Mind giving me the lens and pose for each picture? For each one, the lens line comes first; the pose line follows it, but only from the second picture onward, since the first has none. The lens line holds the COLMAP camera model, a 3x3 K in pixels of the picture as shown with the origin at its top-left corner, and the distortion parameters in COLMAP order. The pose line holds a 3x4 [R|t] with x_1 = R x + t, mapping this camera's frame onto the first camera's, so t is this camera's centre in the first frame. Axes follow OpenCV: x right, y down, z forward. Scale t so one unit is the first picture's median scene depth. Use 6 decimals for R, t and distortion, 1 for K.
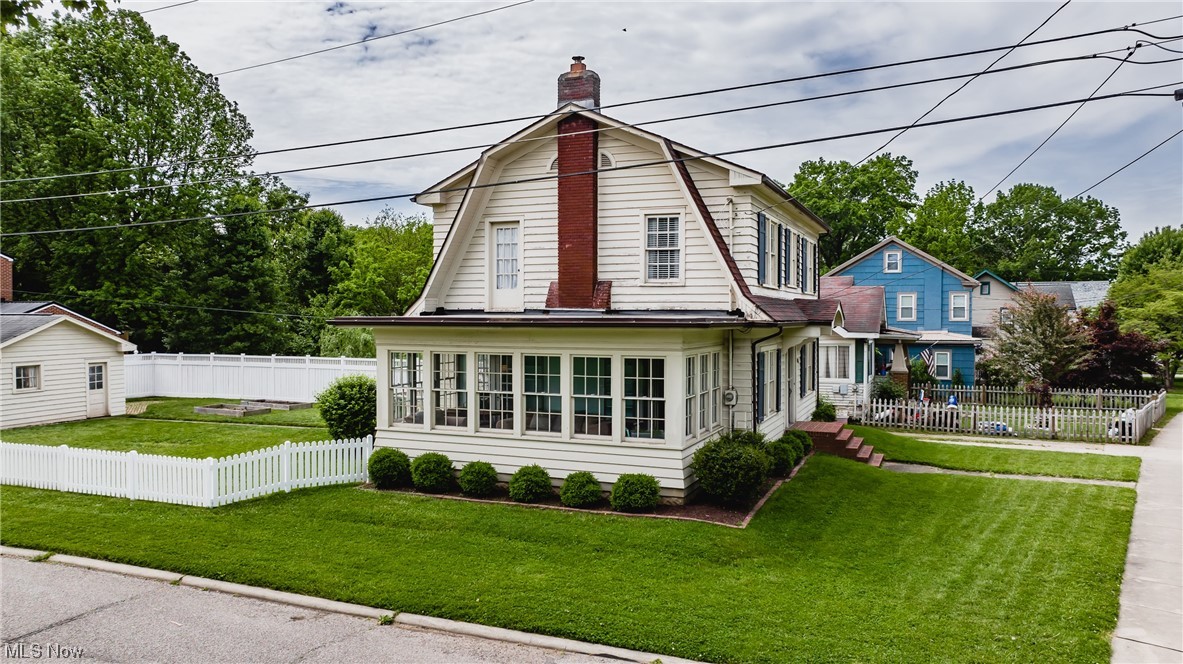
lens RADIAL K [[838.1, 0, 591.5], [0, 838.1, 332.0], [0, 0, 1]] dist [-0.050045, 0.064667]
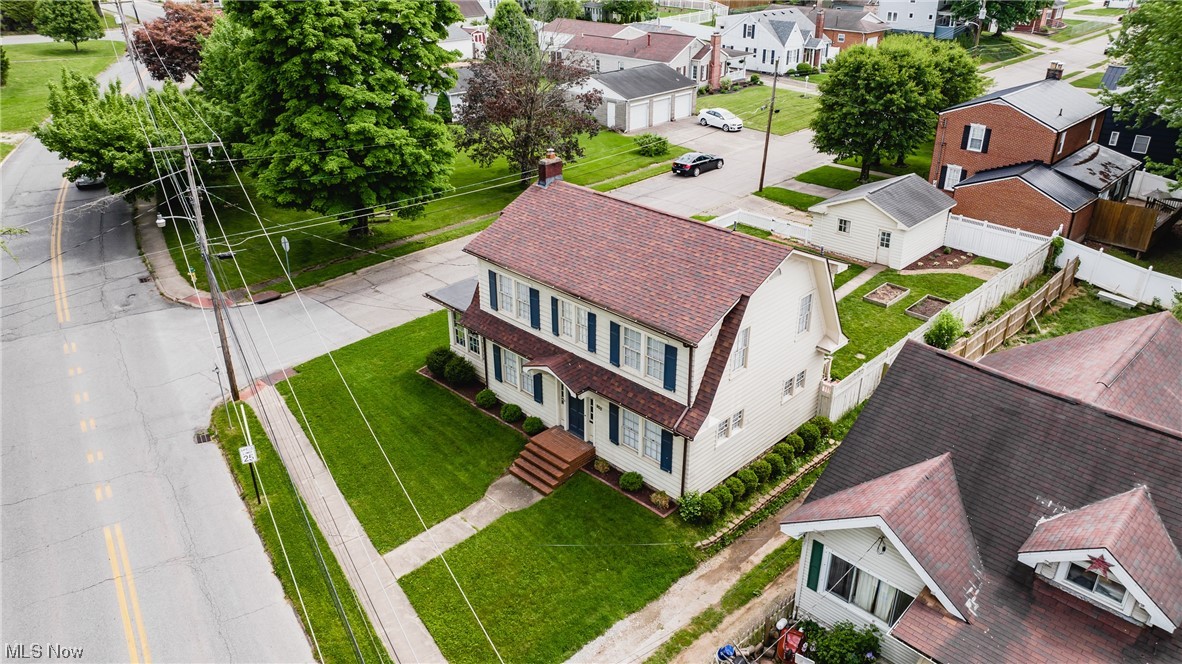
lens RADIAL K [[841.2, 0, 587.2], [0, 841.2, 345.0], [0, 0, 1]] dist [-0.021795, -0.003129]
pose [[-0.396256, 0.421685, -0.815575, 0.918335], [-0.010053, 0.886245, 0.463108, -0.466388], [0.918085, 0.191709, -0.346941, 1.055048]]
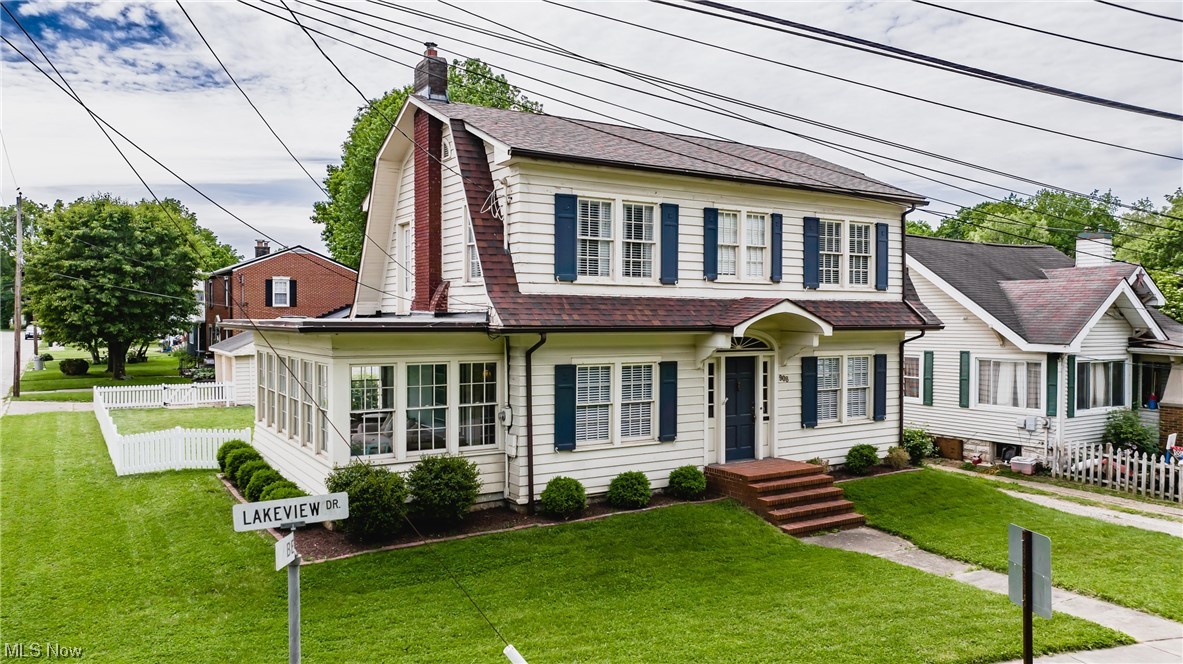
lens RADIAL K [[841.9, 0, 587.7], [0, 841.9, 345.0], [0, 0, 1]] dist [-0.021795, -0.003129]
pose [[0.811041, 0.020018, -0.584646, 0.412452], [-0.012913, 0.999783, 0.016318, -0.004784], [0.584846, -0.005685, 0.811124, 0.206673]]
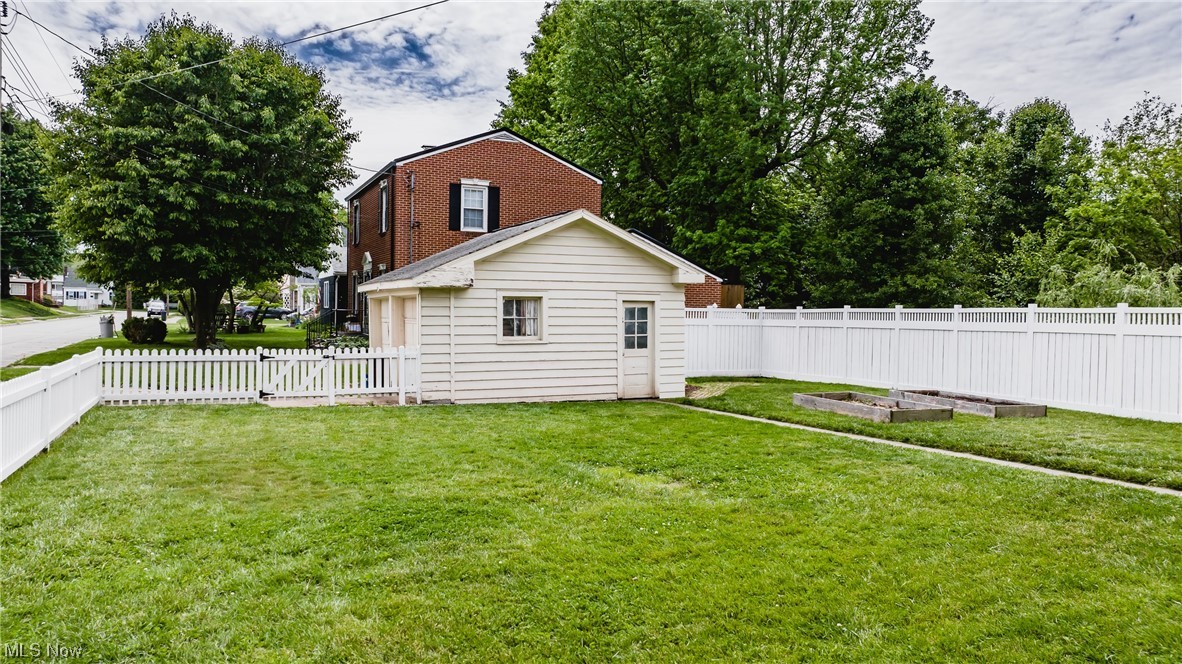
lens RADIAL K [[837.5, 0, 586.0], [0, 837.5, 352.4], [0, 0, 1]] dist [-0.001333, -0.098992]
pose [[0.719552, 0.039353, -0.693322, -0.225544], [-0.027378, 0.999224, 0.028302, 0.055742], [0.693898, -0.001383, 0.720072, 0.561883]]
